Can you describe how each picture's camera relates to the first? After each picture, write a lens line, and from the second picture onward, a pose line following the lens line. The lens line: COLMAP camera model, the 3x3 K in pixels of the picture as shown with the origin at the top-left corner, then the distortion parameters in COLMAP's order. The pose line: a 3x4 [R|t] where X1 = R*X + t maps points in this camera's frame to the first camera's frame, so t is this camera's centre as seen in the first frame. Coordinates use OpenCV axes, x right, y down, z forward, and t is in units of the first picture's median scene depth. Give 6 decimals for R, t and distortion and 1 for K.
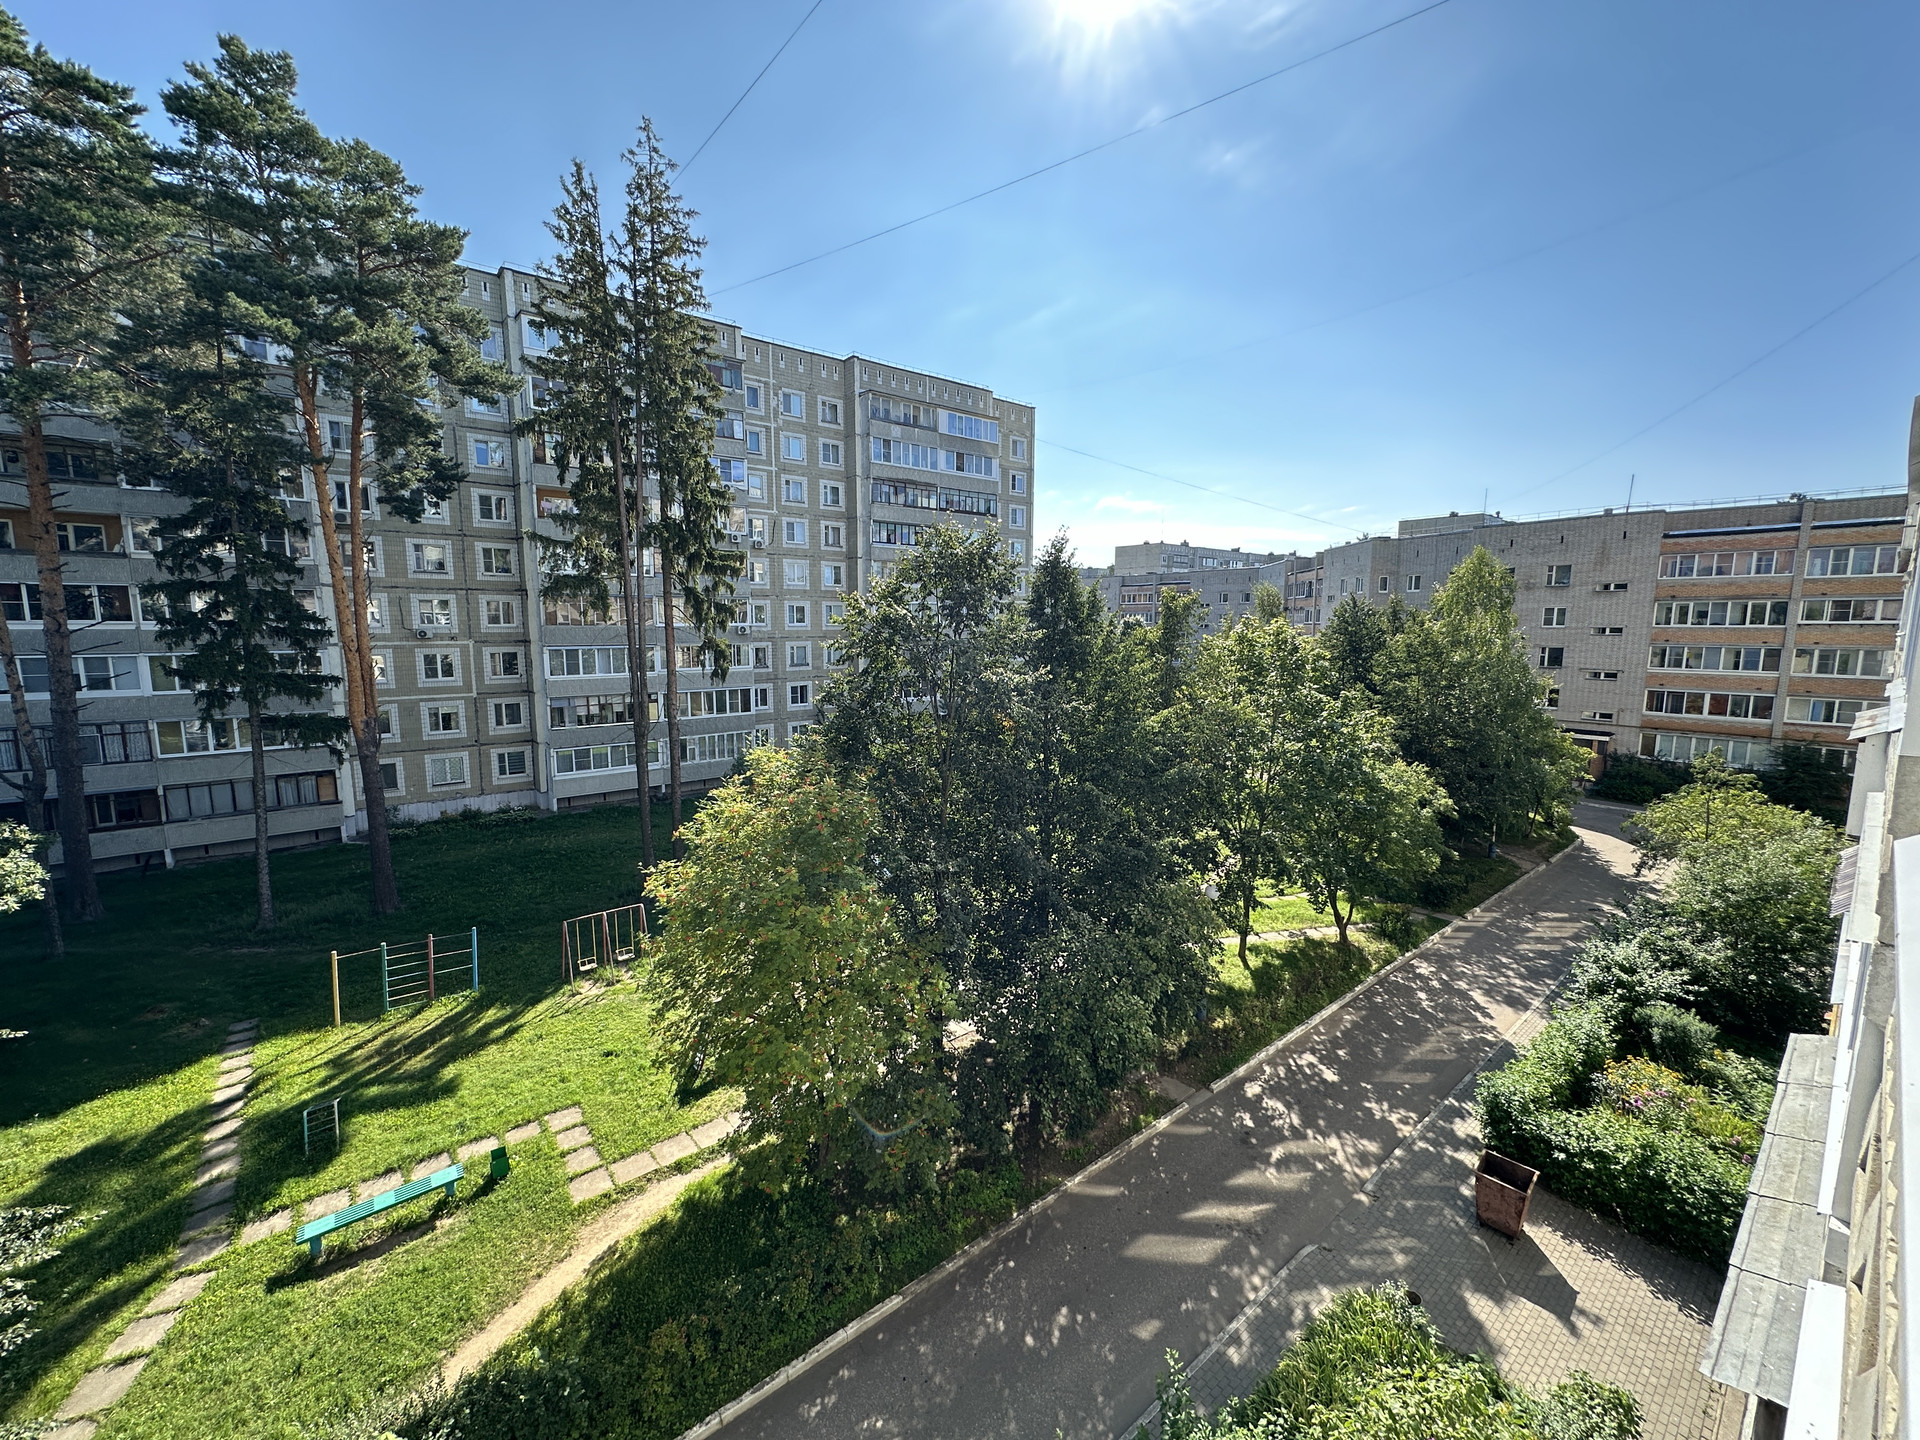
lens RADIAL K [[769.4, 0, 952.2], [0, 769.4, 721.3], [0, 0, 1]] dist [-0.000875, -0.000196]
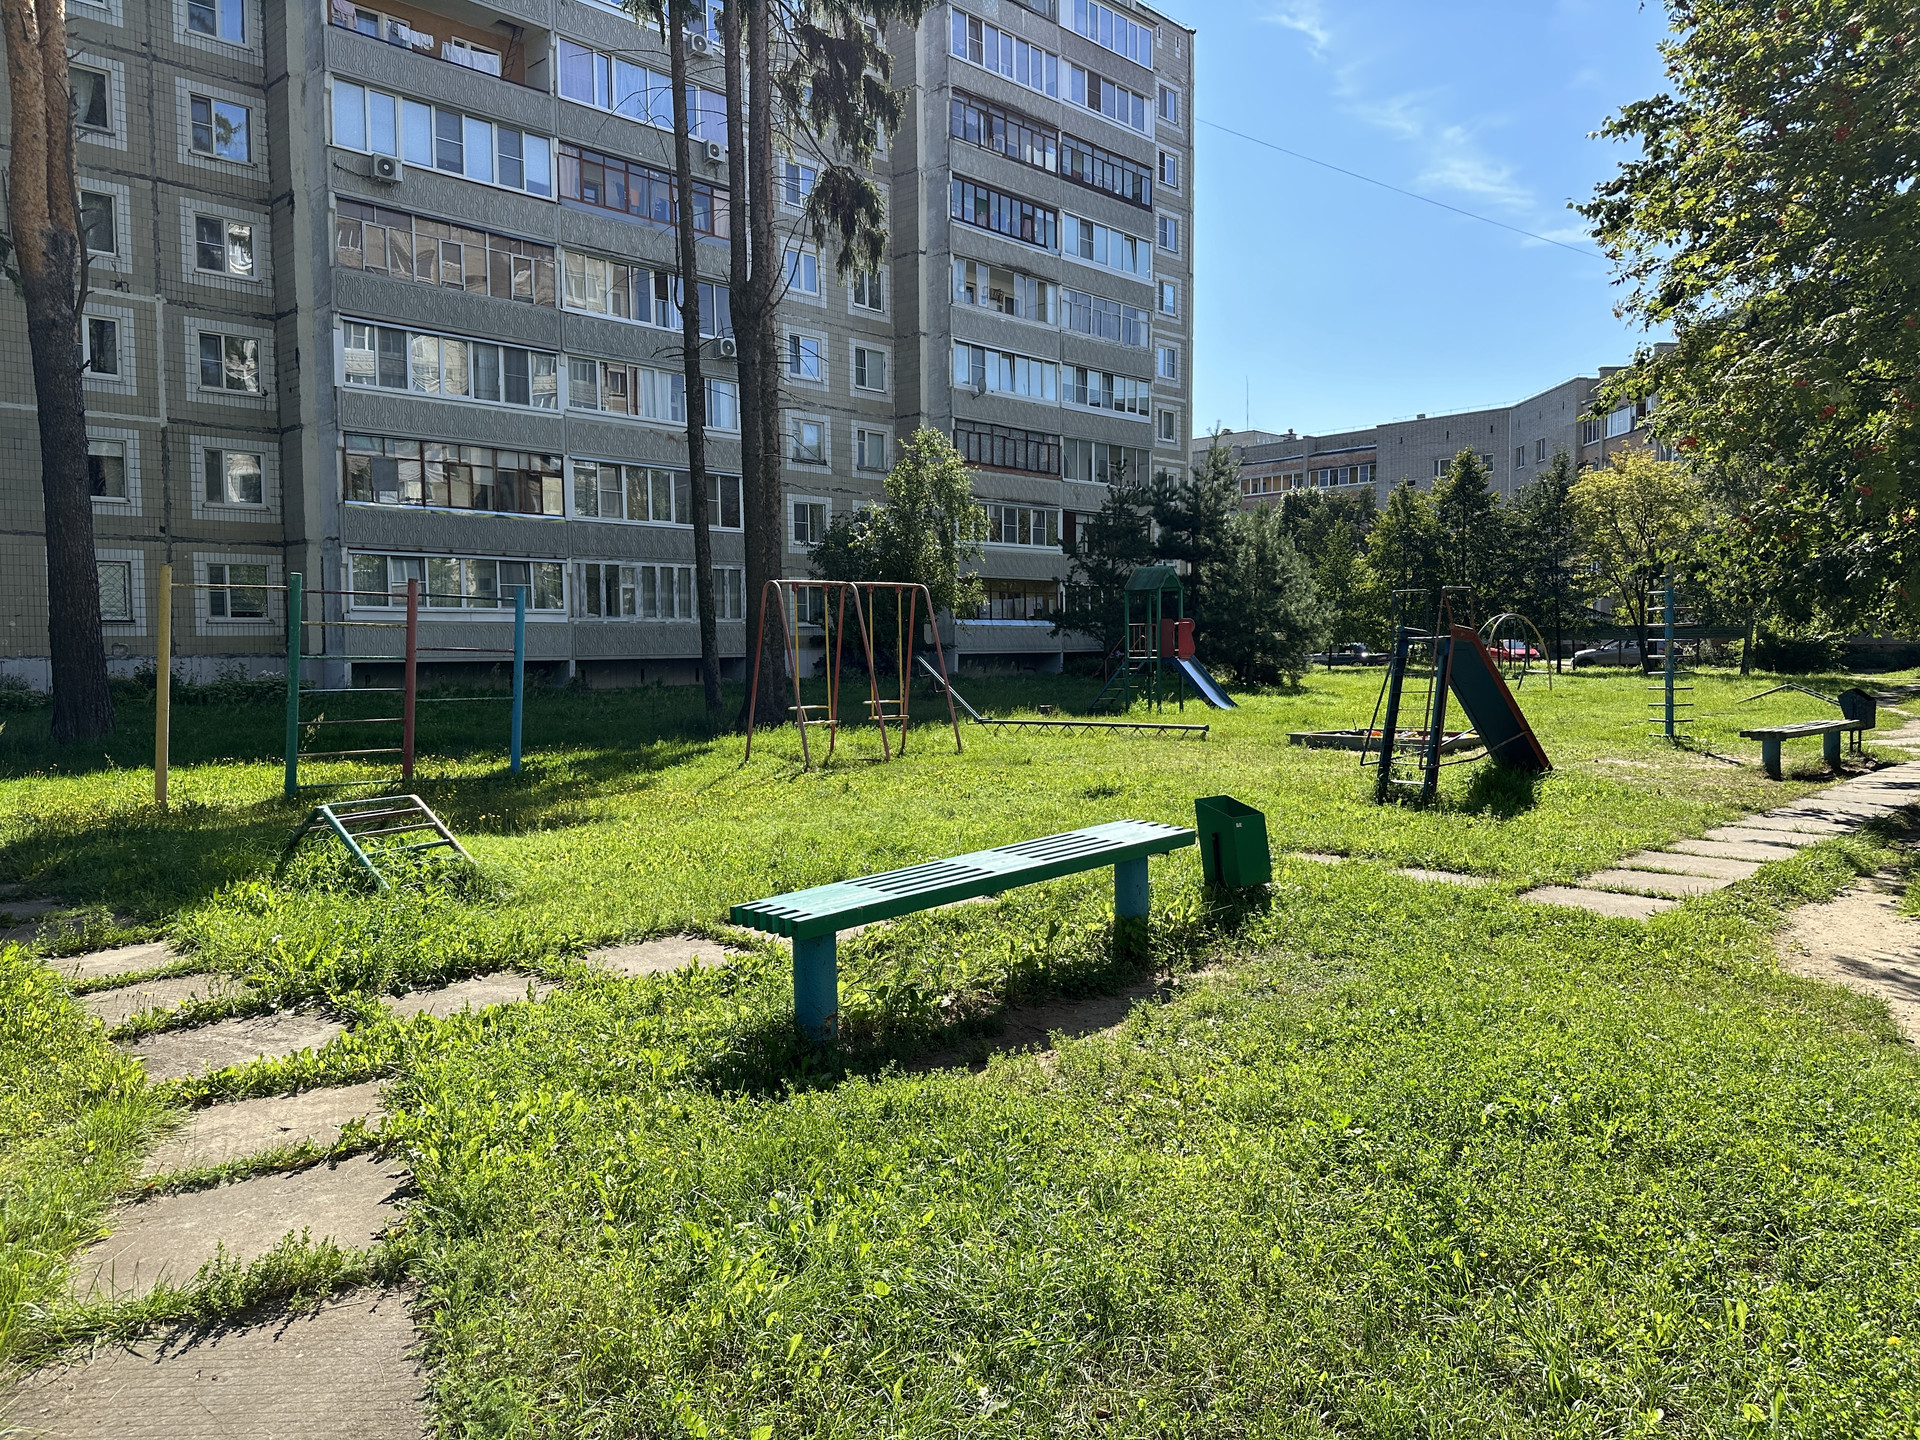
lens RADIAL K [[1360.7, 0, 960.5], [0, 1360.7, 719.9], [0, 0, 1]] dist [-0.003950, 0.010180]
pose [[0.992702, -0.015920, 0.119536, -0.231120], [0.025175, 0.996765, -0.076321, 0.177785], [-0.117934, 0.078774, 0.989892, 0.168808]]
